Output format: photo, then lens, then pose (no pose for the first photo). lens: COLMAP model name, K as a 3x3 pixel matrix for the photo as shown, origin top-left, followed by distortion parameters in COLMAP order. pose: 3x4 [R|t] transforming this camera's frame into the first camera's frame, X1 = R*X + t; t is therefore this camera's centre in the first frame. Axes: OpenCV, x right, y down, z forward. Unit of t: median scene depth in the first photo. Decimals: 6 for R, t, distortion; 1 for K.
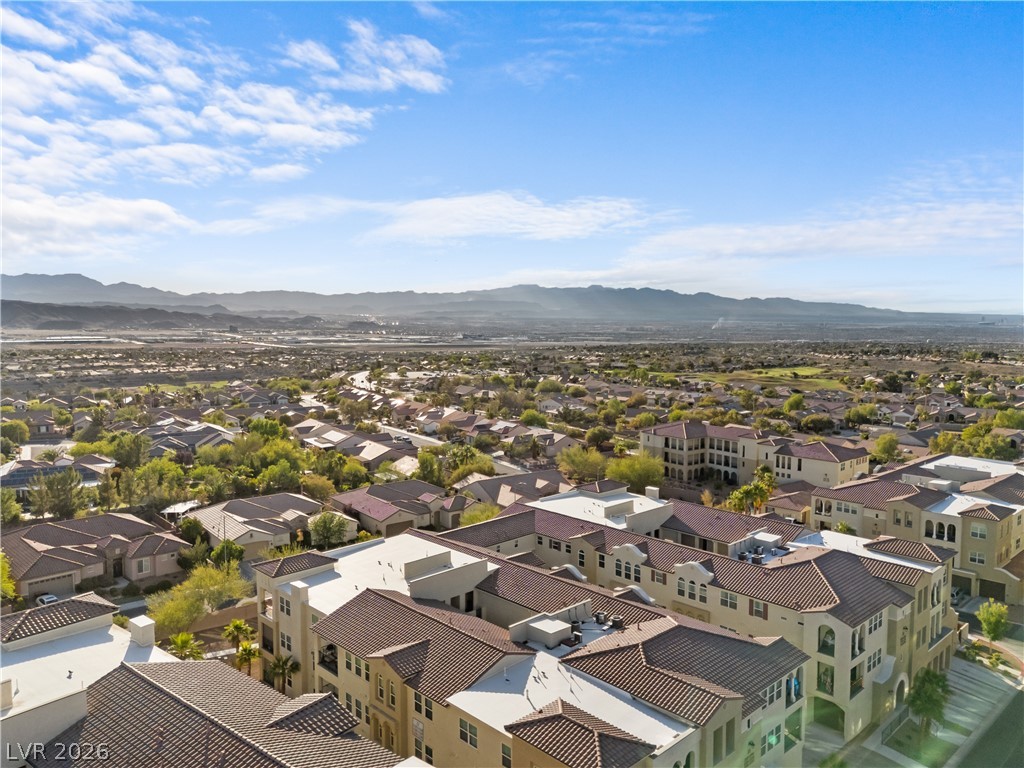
lens RADIAL K [[756.0, 0, 512.5], [0, 756.0, 385.5], [0, 0, 1]] dist [0.061292, -0.050146]
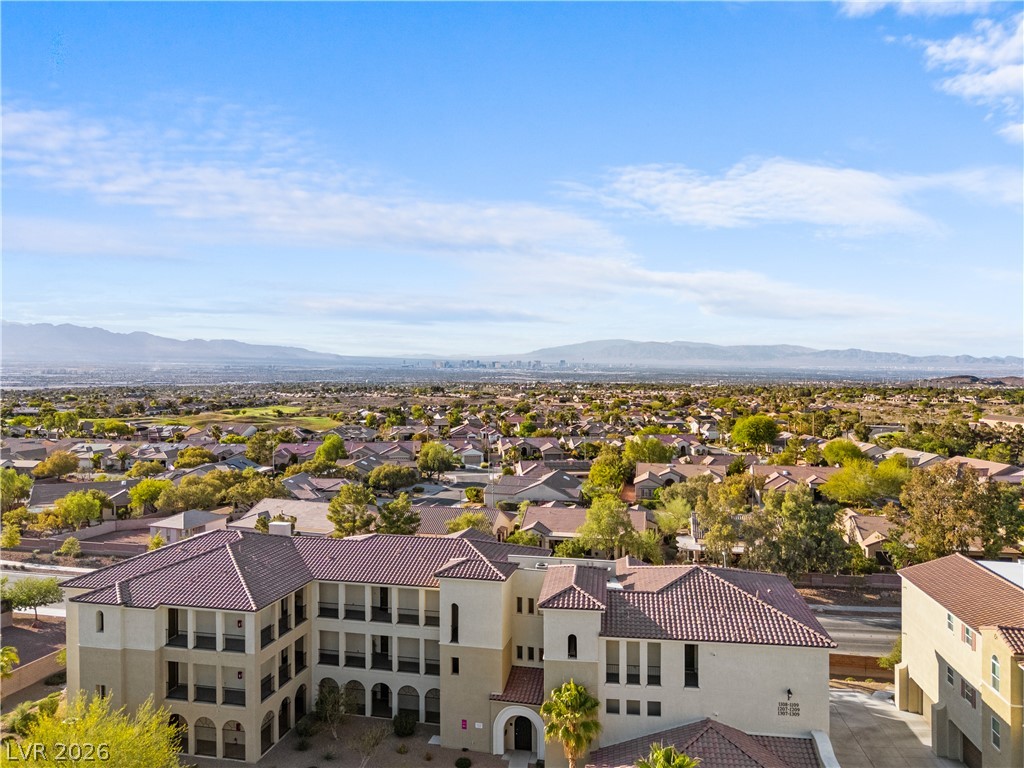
lens RADIAL K [[756.0, 0, 512.5], [0, 756.0, 385.5], [0, 0, 1]] dist [0.061292, -0.050146]
pose [[0.765947, -0.019454, 0.642609, 0.135178], [0.056466, 0.997715, -0.037099, 0.003577], [-0.640419, 0.064702, 0.765295, 0.795120]]
